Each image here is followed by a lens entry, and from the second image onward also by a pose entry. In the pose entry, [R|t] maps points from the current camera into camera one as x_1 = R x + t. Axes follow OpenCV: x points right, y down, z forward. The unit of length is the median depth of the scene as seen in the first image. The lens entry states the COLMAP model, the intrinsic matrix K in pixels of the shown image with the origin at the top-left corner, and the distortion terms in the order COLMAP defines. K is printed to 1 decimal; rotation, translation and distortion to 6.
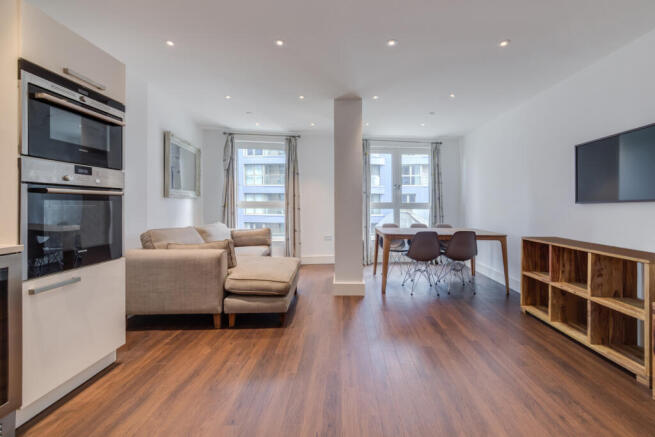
lens RADIAL K [[271.5, 0, 340.4], [0, 271.5, 203.8], [0, 0, 1]] dist [0.009854, 0.000620]
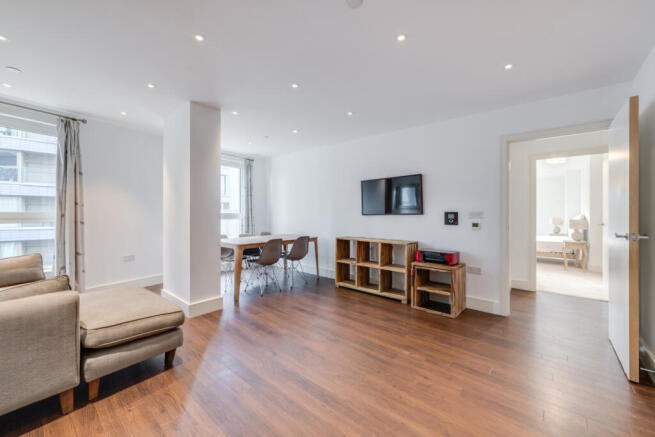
lens RADIAL K [[271.5, 0, 322.4], [0, 271.5, 208.4], [0, 0, 1]] dist [0.009854, 0.000620]
pose [[0.636606, 0.009488, 0.771131, -0.577700], [-0.003014, 0.999947, -0.009815, -0.024618], [-0.771183, 0.003924, 0.636601, 0.111888]]
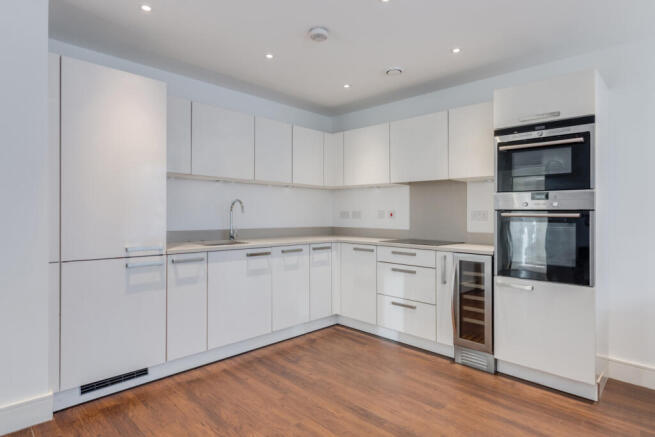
lens RADIAL K [[352.7, 0, 325.7], [0, 352.7, 217.3], [0, 0, 1]] dist [0.016758, -0.000090]
pose [[-0.691125, 0.001602, -0.722733, 0.508078], [-0.004710, 0.999966, 0.006721, -0.026352], [0.722720, 0.008050, -0.691095, 0.927764]]
